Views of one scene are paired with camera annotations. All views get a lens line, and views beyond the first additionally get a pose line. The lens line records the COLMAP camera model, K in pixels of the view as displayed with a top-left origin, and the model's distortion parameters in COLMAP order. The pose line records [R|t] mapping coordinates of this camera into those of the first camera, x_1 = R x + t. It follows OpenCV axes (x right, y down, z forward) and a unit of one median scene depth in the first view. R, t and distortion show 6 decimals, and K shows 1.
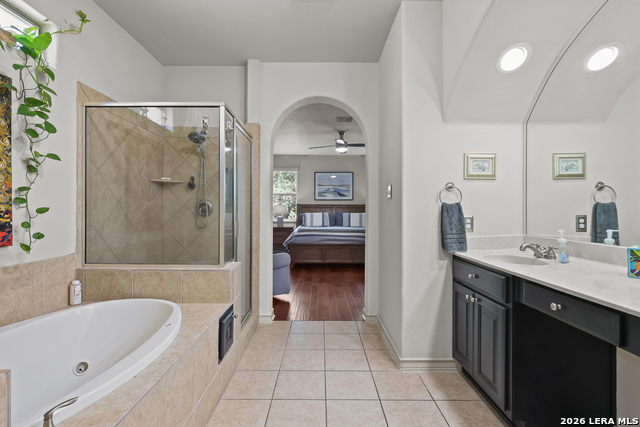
lens RADIAL K [[297.5, 0, 323.8], [0, 297.5, 213.3], [0, 0, 1]] dist [-0.004498, 0.001258]
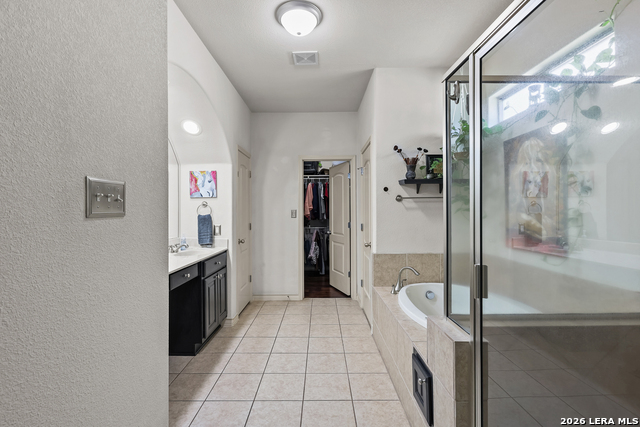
lens RADIAL K [[297.5, 0, 320.6], [0, 297.5, 211.6], [0, 0, 1]] dist [-0.004498, 0.001258]
pose [[-0.999891, 0.002560, 0.014518, -0.064876], [0.002703, 0.999948, 0.009786, -0.069422], [-0.014492, 0.009824, -0.999847, 1.677179]]
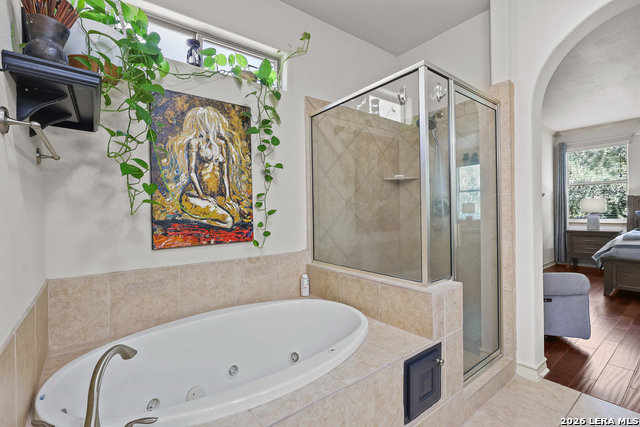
lens RADIAL K [[297.5, 0, 315.5], [0, 297.5, 211.9], [0, 0, 1]] dist [-0.004498, 0.001258]
pose [[0.599170, -0.009949, -0.800560, 0.084065], [0.010584, 0.999934, -0.004505, -0.003477], [0.800552, -0.005774, 0.599235, 0.350177]]
